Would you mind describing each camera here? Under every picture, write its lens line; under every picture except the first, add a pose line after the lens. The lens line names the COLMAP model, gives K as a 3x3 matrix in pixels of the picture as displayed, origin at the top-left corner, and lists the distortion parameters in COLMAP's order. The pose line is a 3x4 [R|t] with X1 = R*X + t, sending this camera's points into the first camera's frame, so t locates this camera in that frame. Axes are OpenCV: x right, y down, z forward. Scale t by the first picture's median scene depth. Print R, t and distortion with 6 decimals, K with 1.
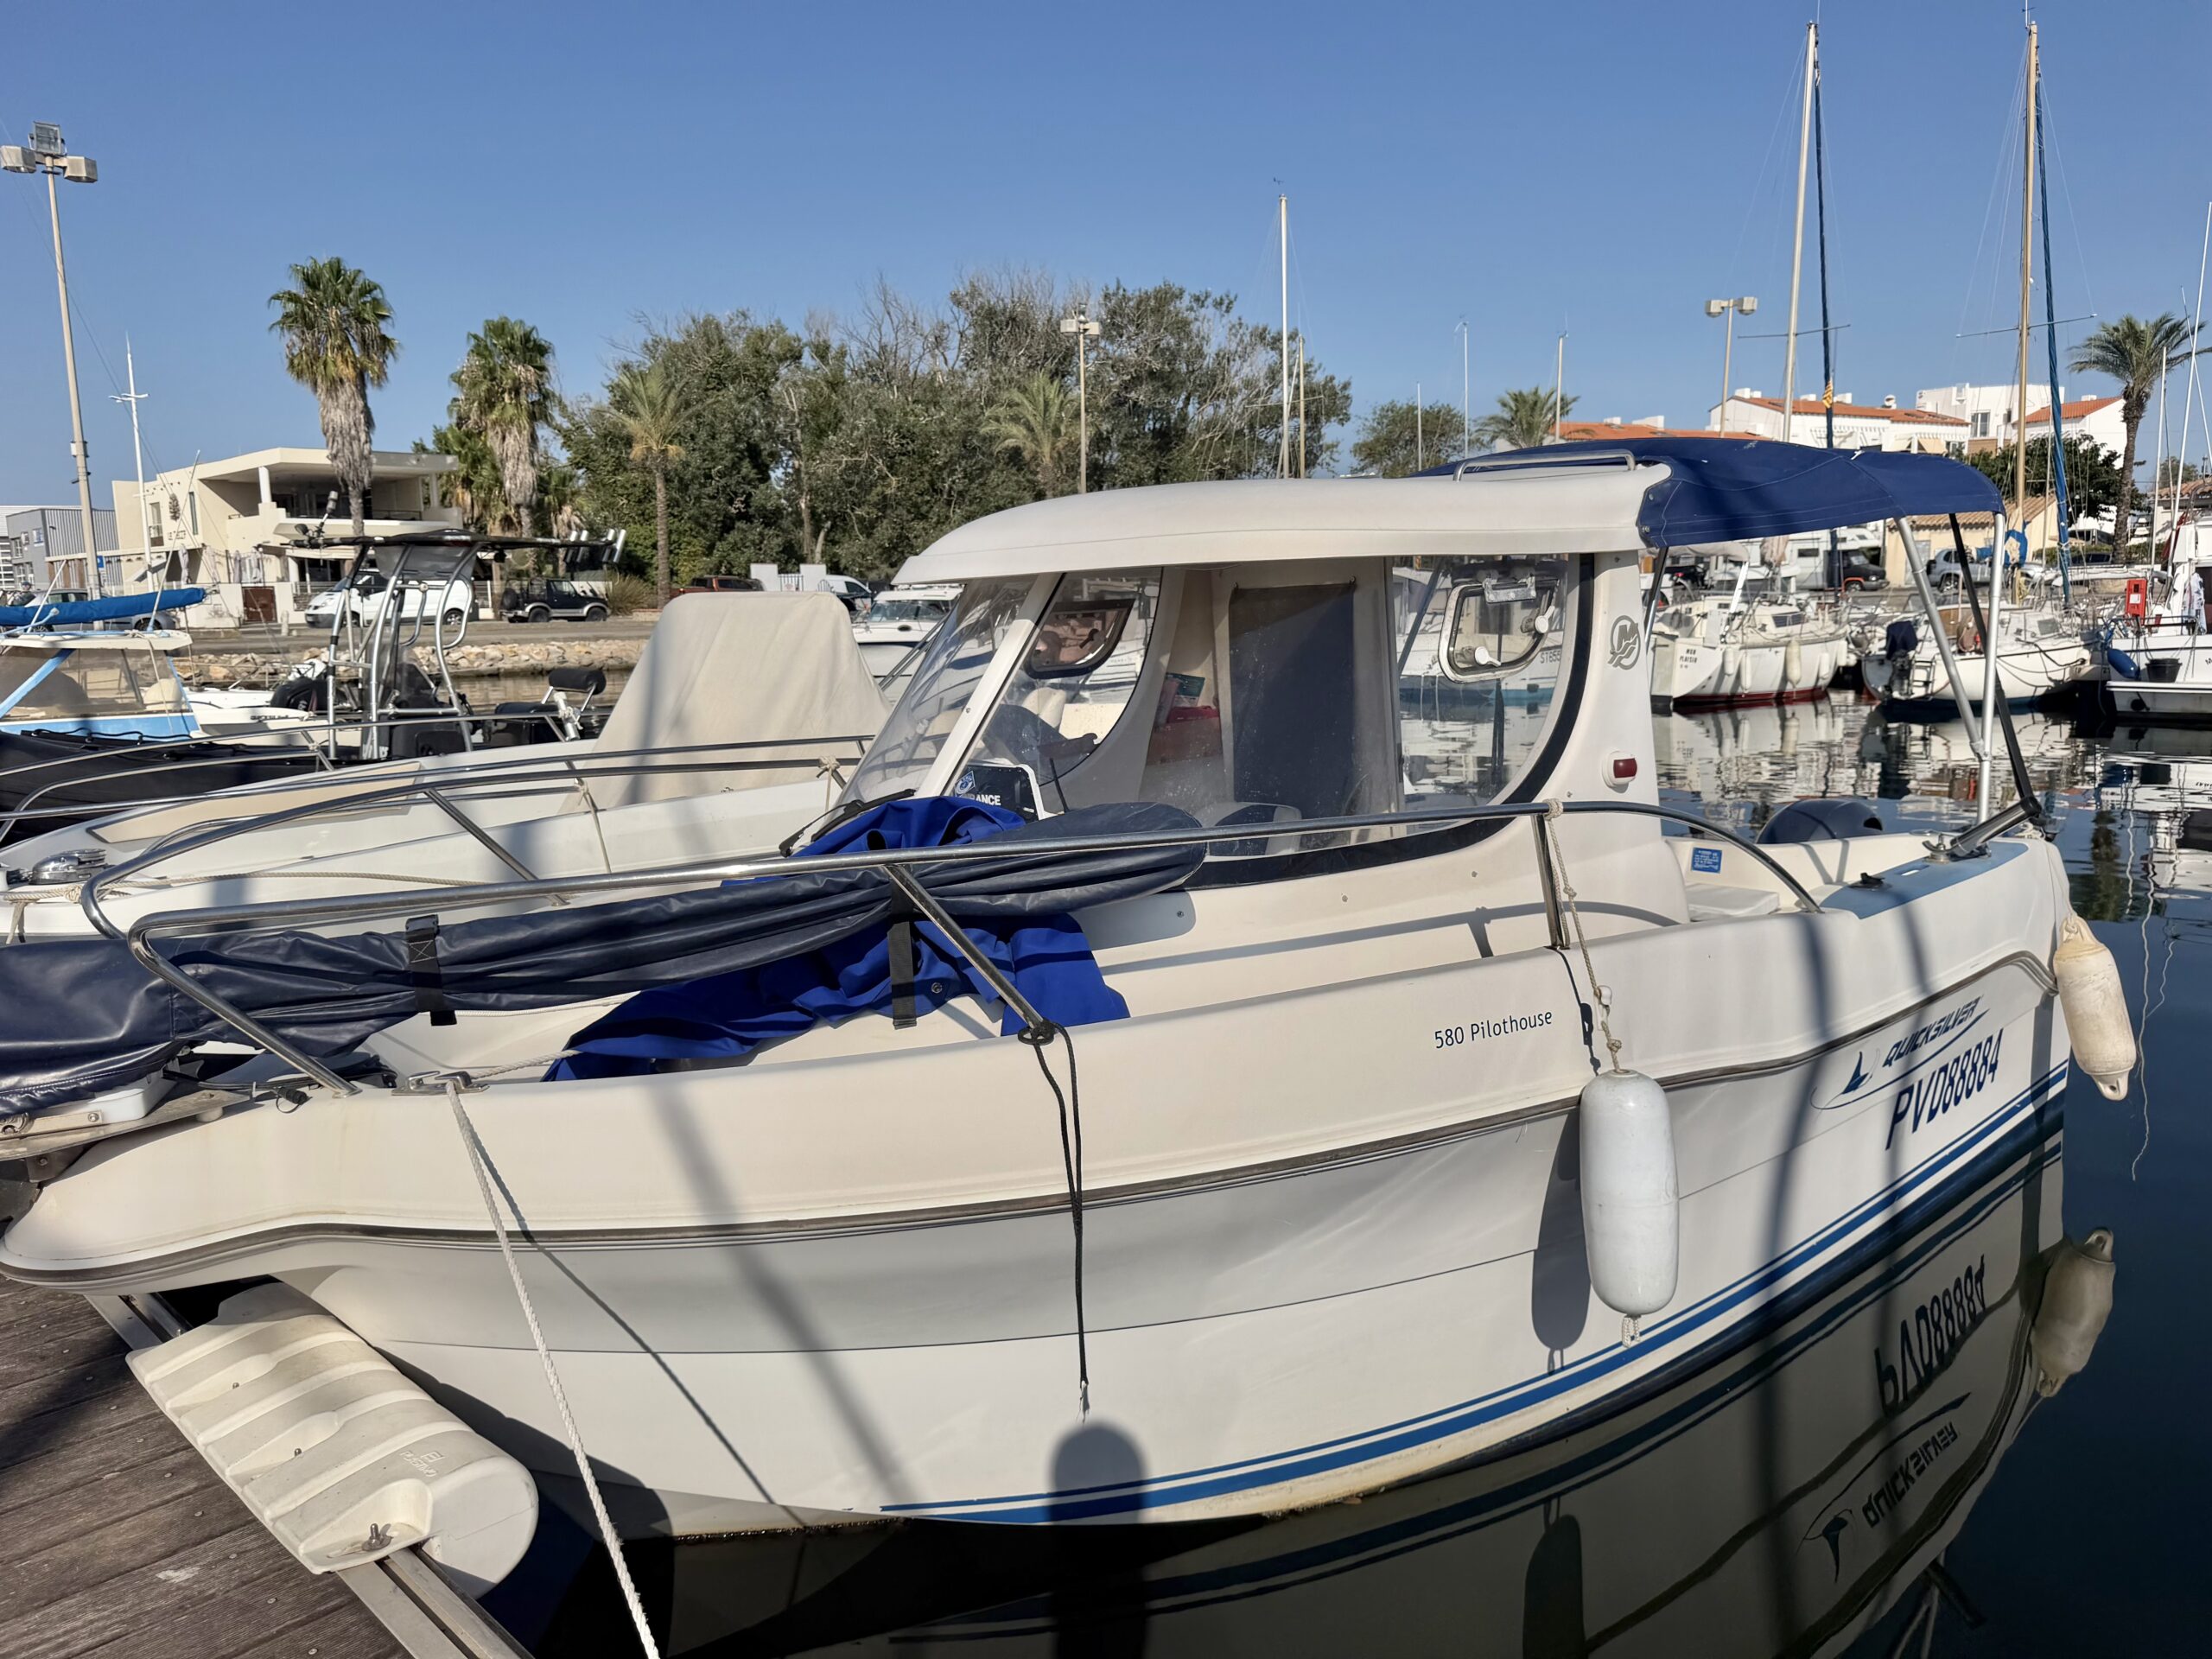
lens RADIAL K [[1555.5, 0, 1049.4], [0, 1555.5, 827.8], [0, 0, 1]] dist [0.074756, -0.121086]
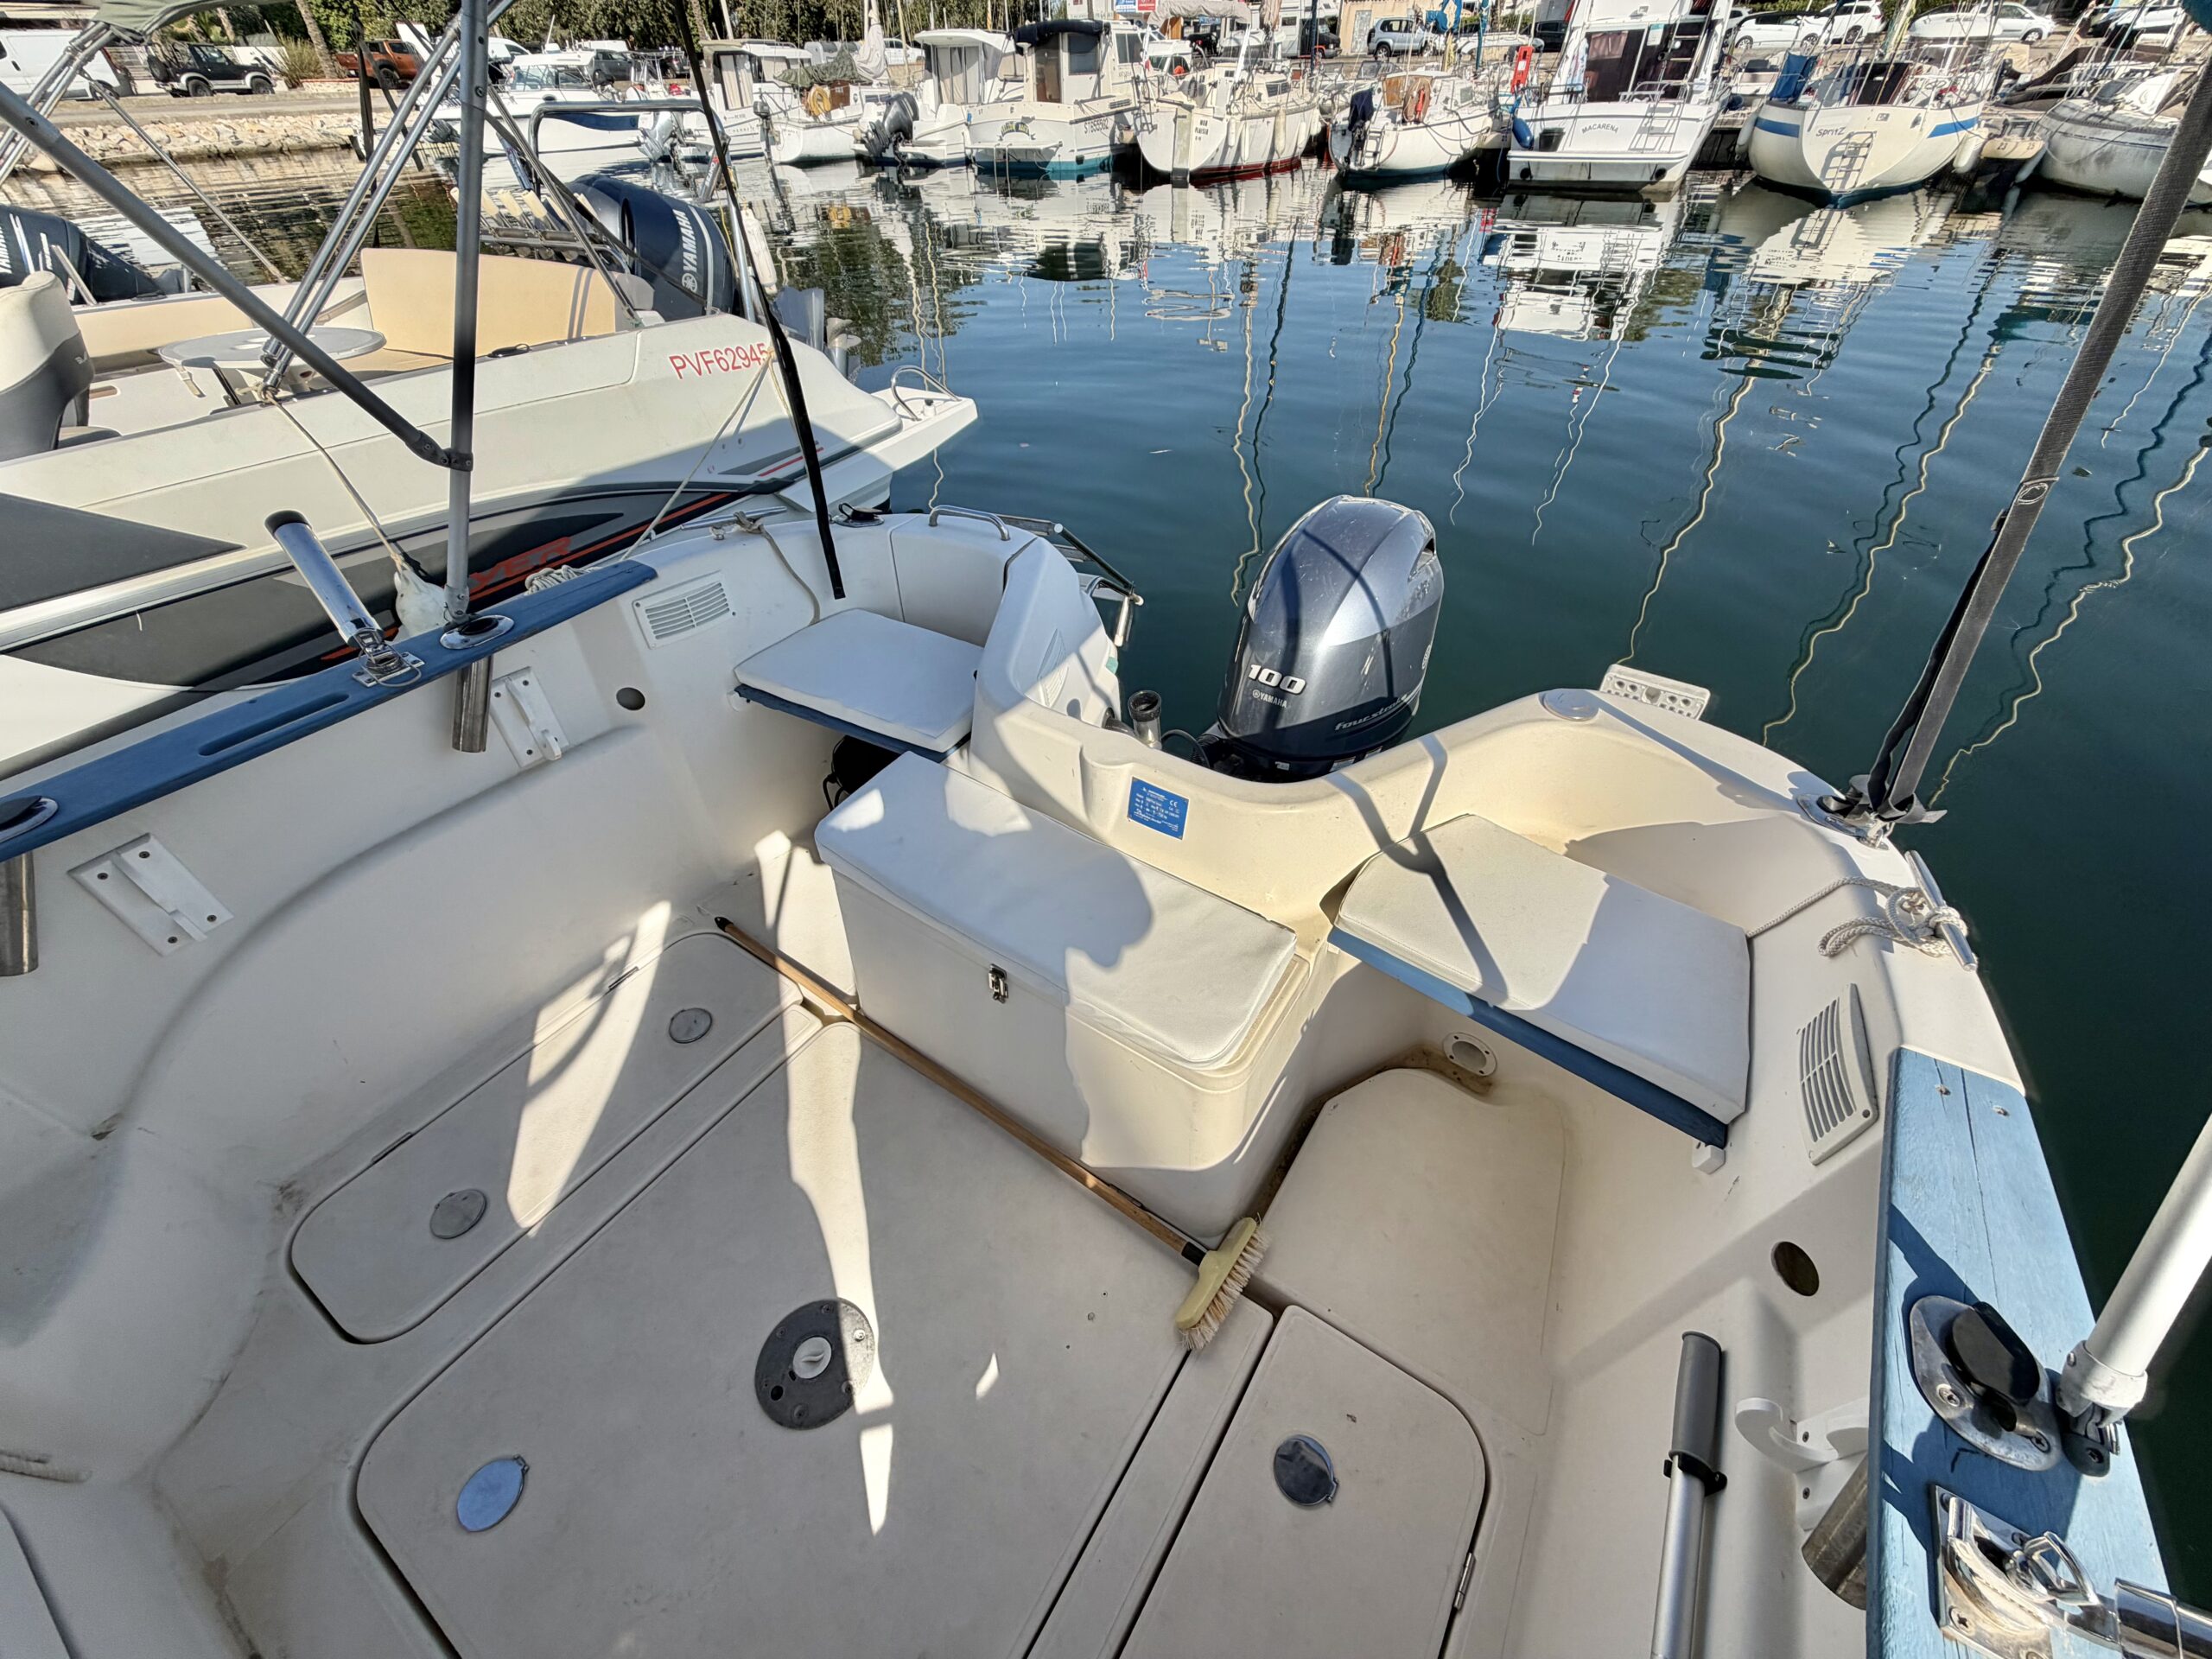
lens RADIAL K [[861.0, 0, 1099.6], [0, 861.0, 816.6], [0, 0, 1]] dist [-0.002061, -0.000652]
pose [[0.959371, -0.185458, 0.212631, 0.092155], [0.040356, 0.836067, 0.547142, -0.031032], [-0.279245, -0.516331, 0.809583, 0.211321]]
